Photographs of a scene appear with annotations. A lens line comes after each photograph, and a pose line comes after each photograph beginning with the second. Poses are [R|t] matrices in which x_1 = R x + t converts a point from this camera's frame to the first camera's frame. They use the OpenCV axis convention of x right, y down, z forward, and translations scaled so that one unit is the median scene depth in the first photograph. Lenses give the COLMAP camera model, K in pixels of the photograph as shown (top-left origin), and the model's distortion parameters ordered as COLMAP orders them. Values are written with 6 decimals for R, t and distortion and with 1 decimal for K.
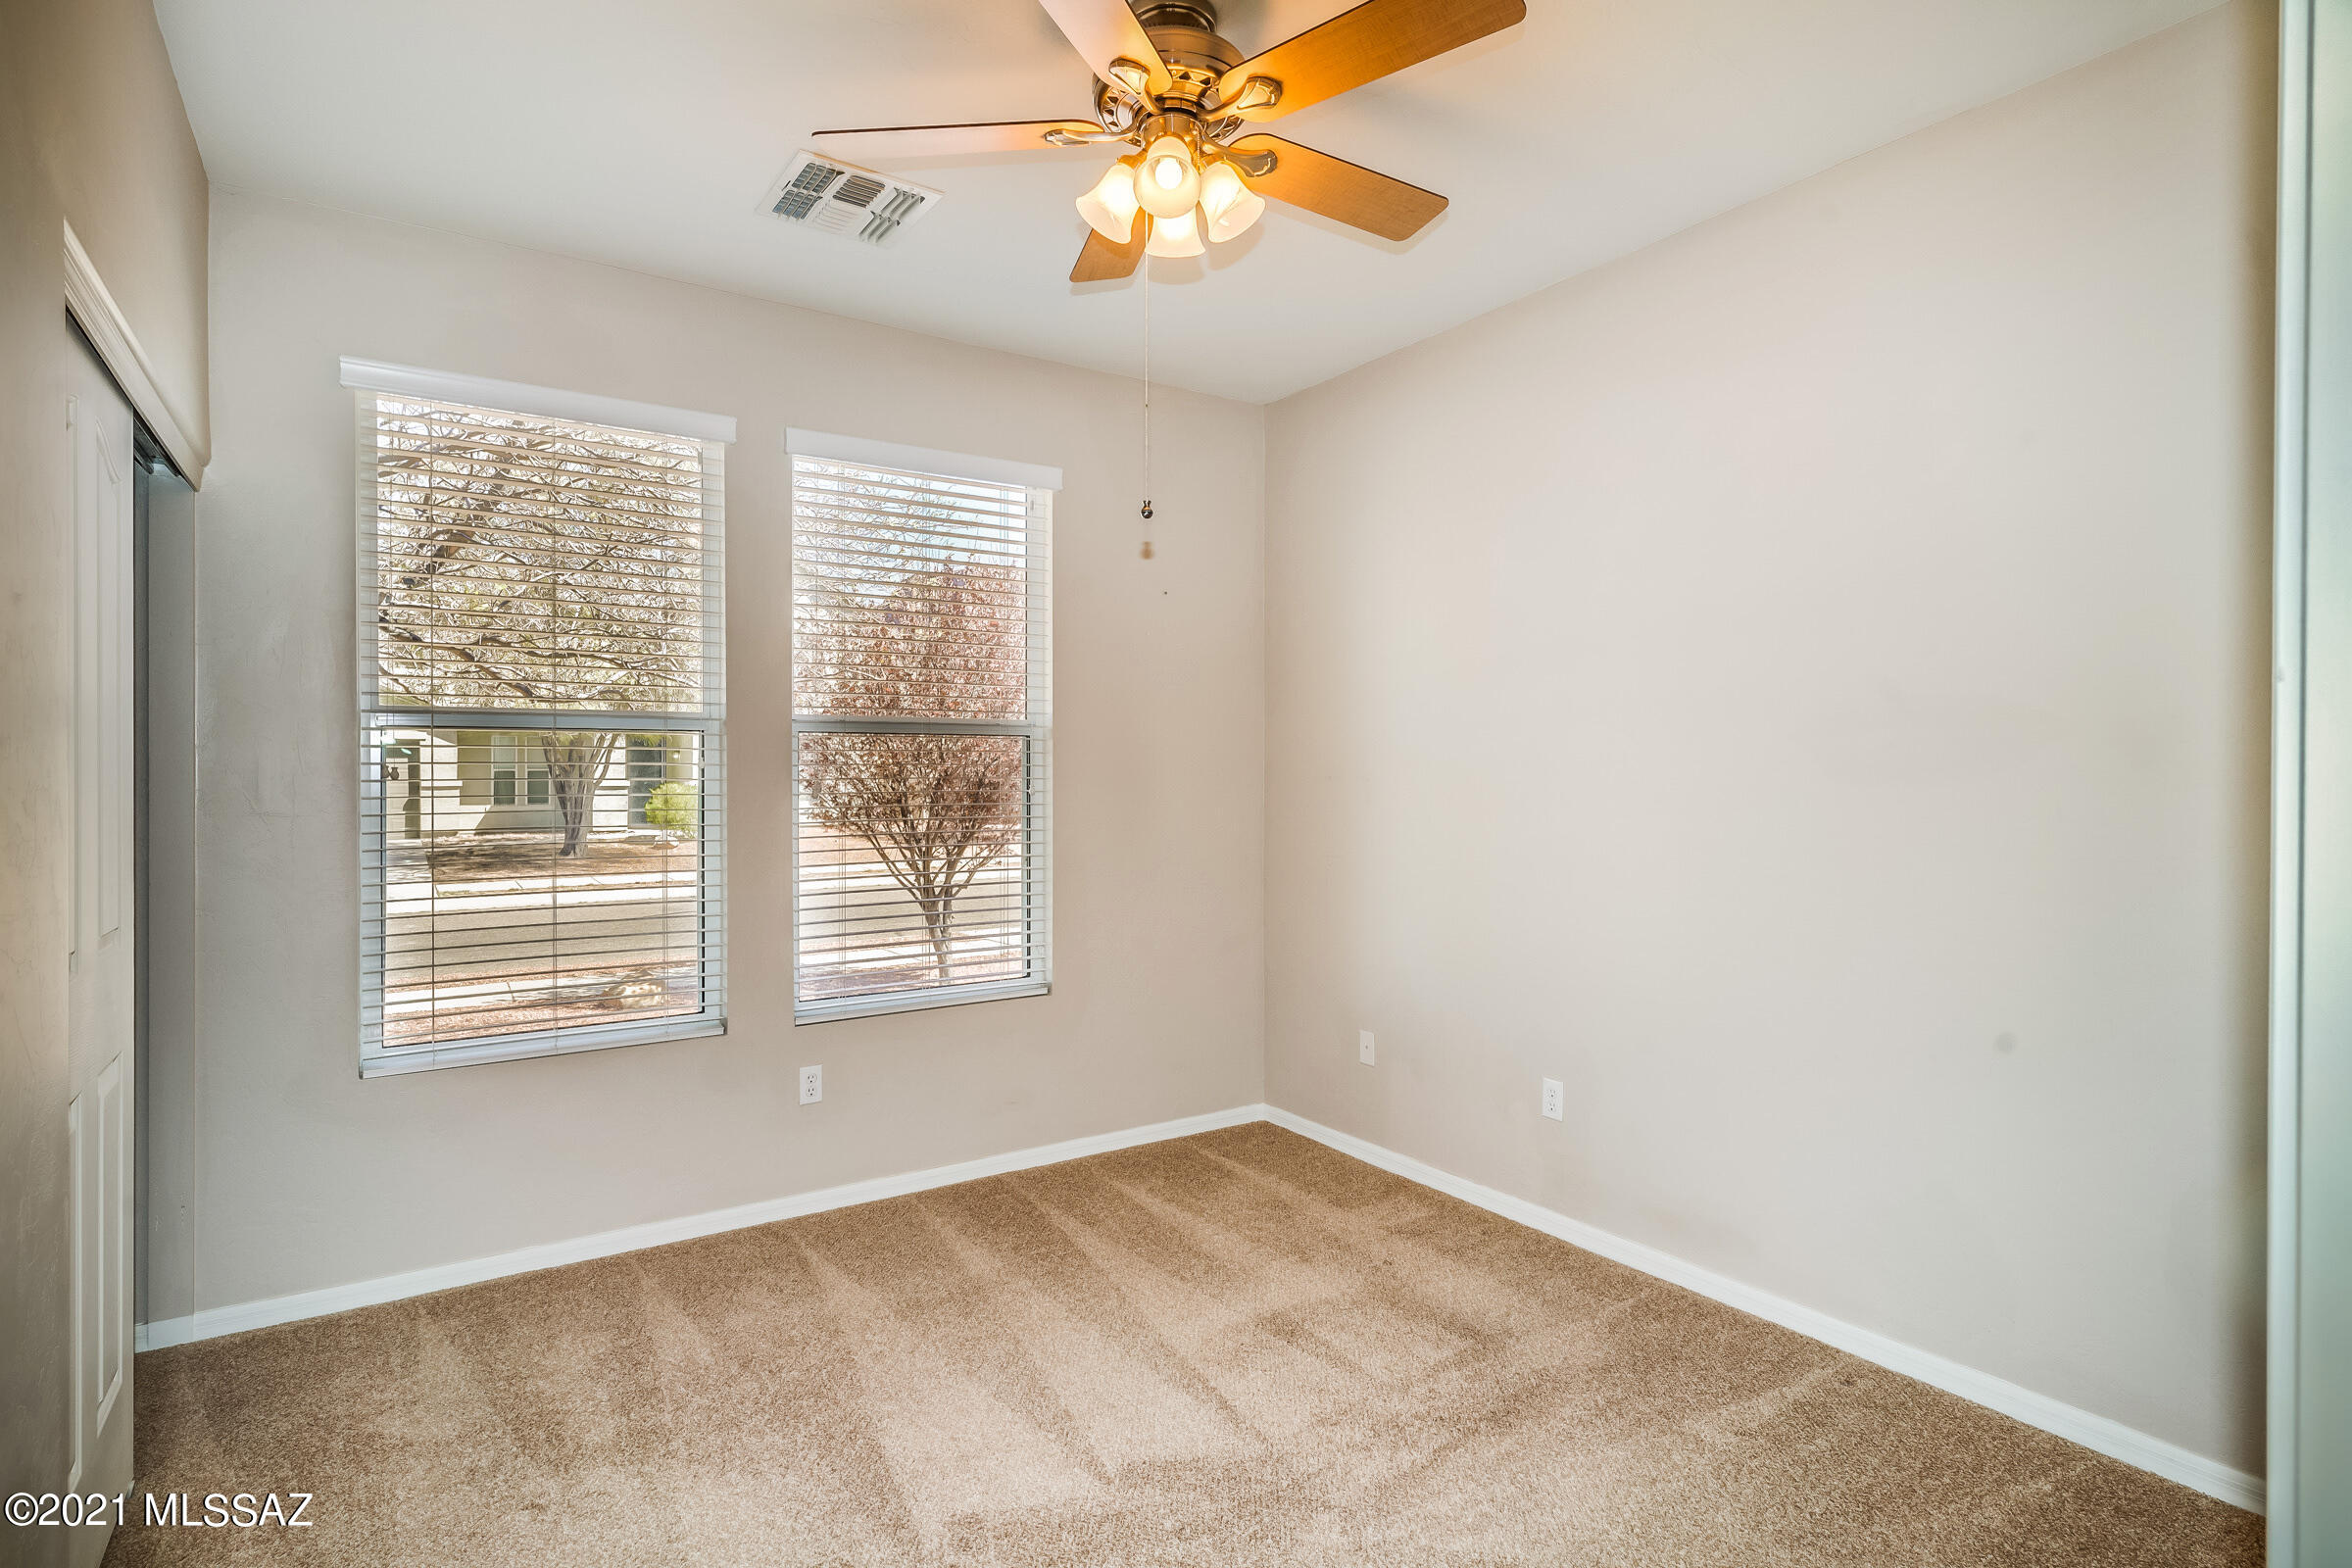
lens RADIAL K [[1139.8, 0, 1161.3], [0, 1139.8, 784.8], [0, 0, 1]] dist [-0.012149, 0.000423]
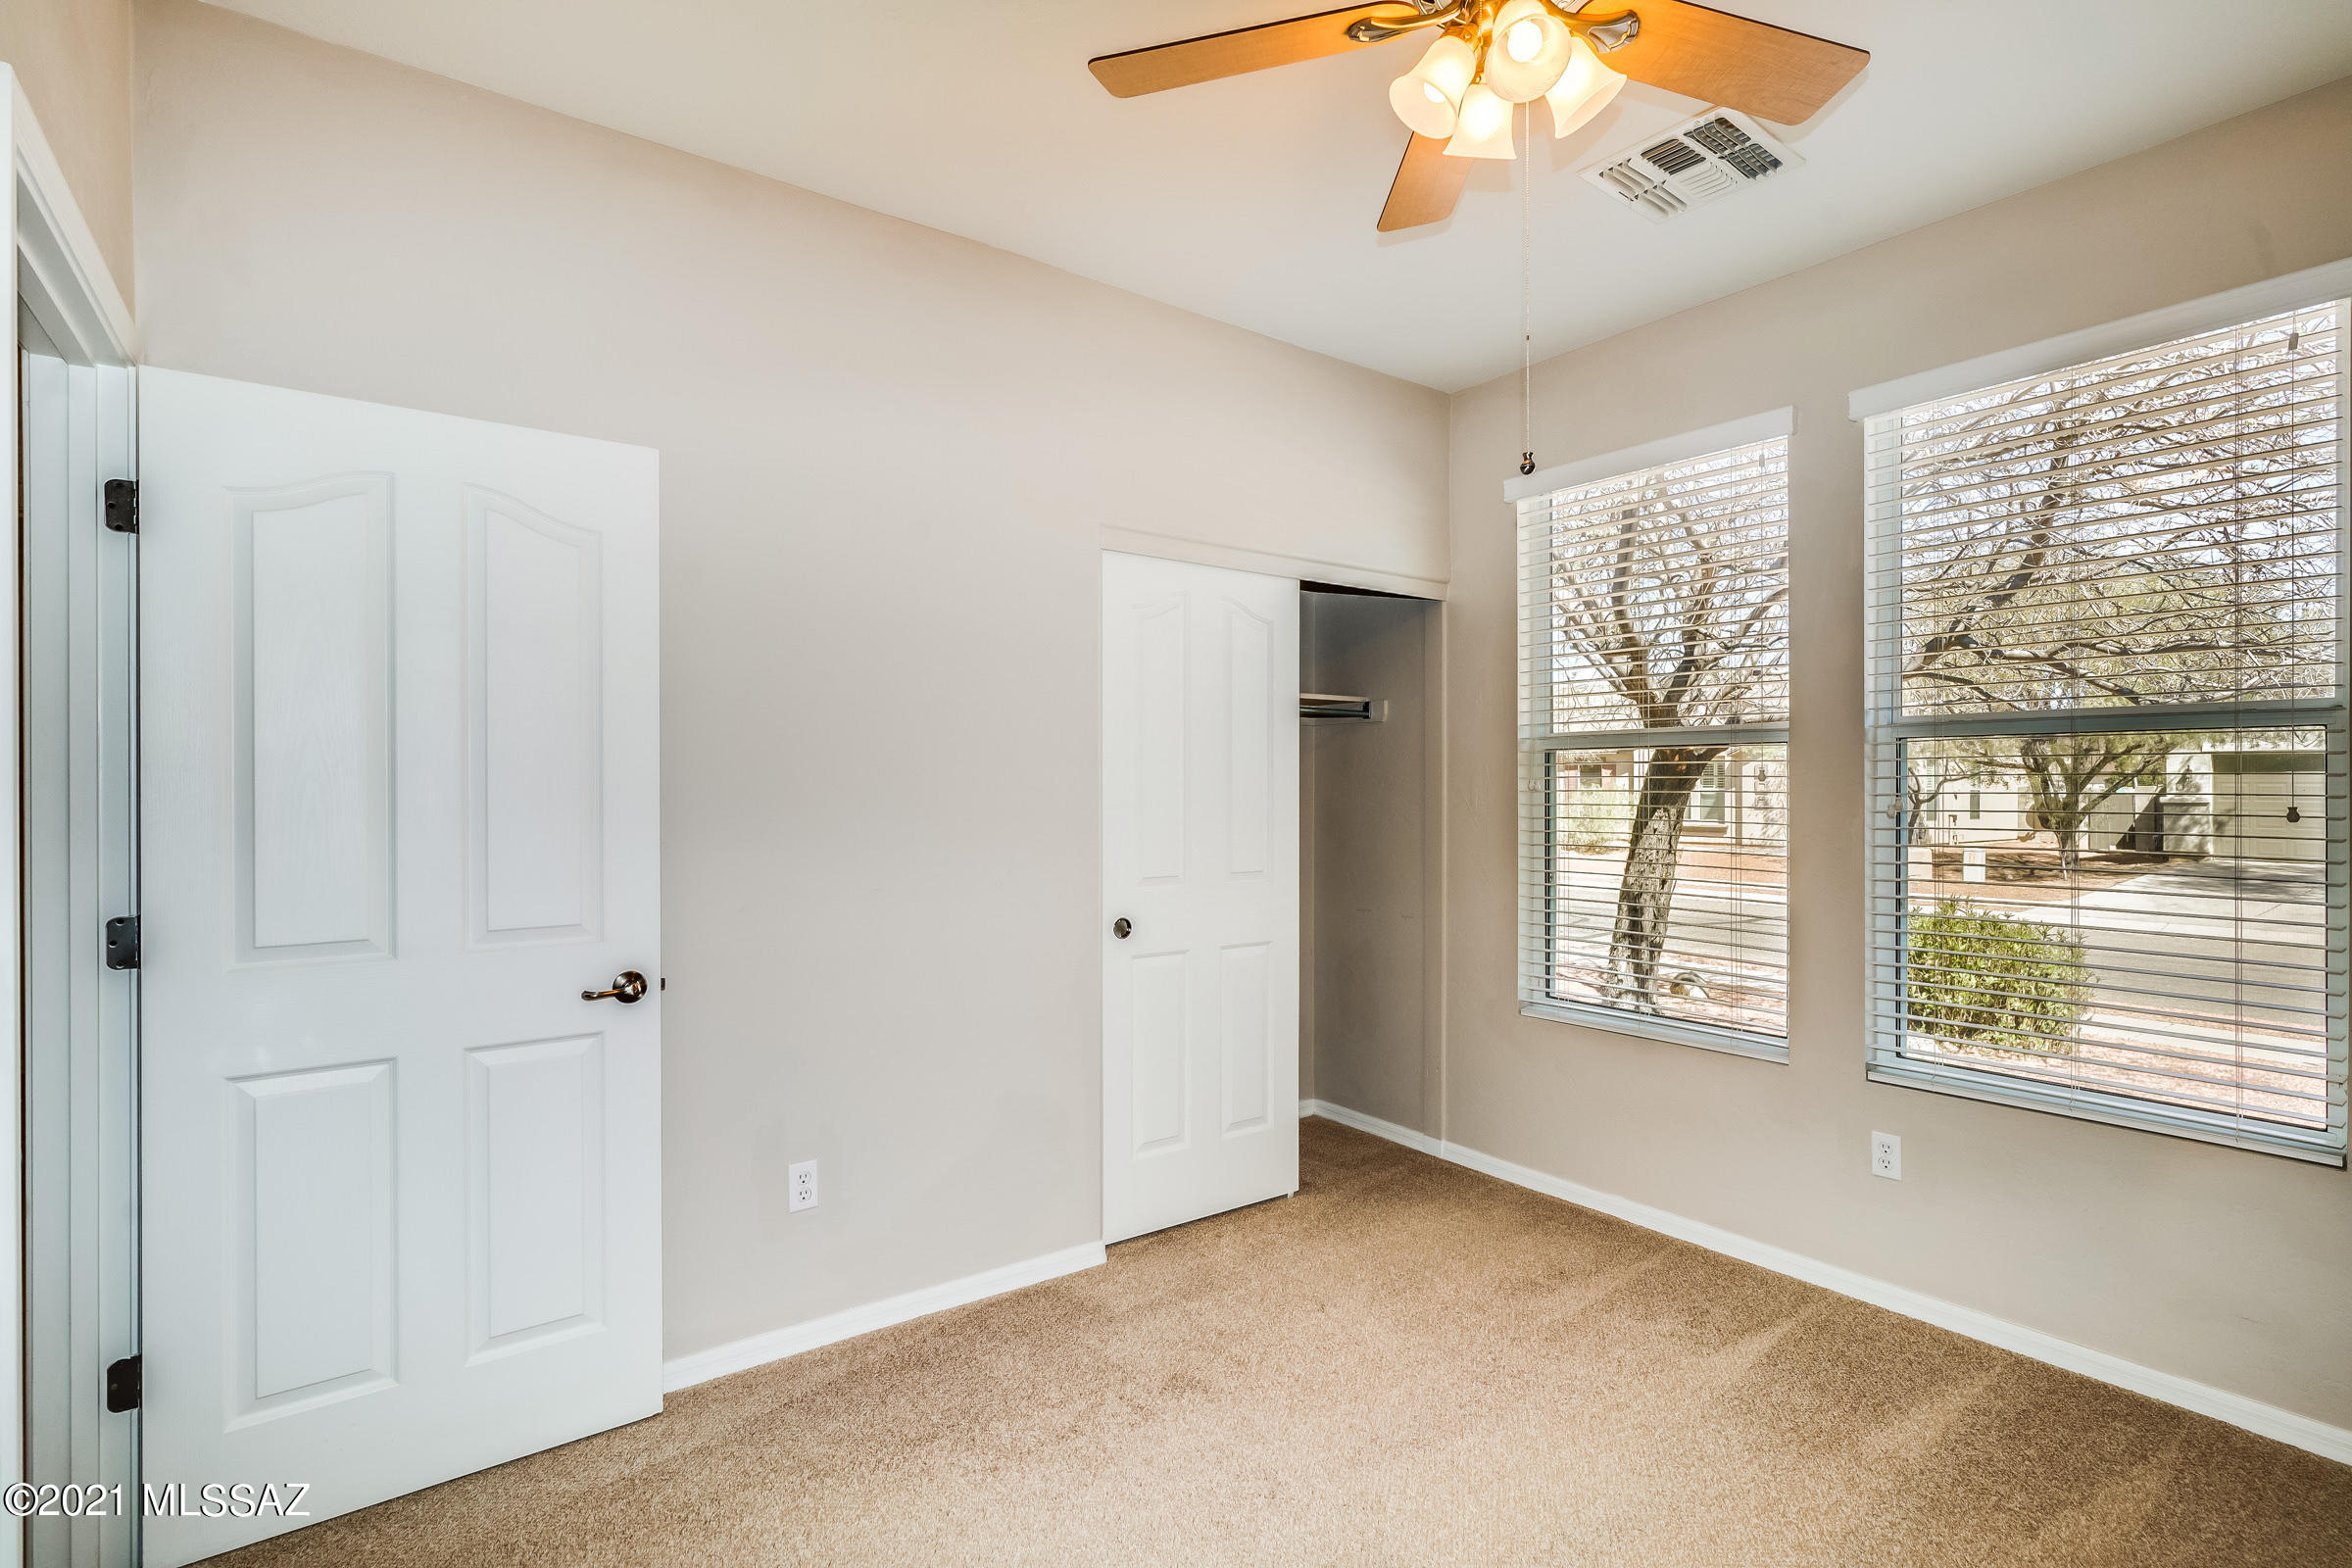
lens RADIAL K [[1139.8, 0, 1183.4], [0, 1139.8, 784.0], [0, 0, 1]] dist [-0.012149, 0.000423]
pose [[0.049385, 0.004300, -0.998771, 0.541776], [-0.000522, 0.999991, 0.004280, -0.016599], [0.998780, 0.000310, 0.049387, 0.469408]]
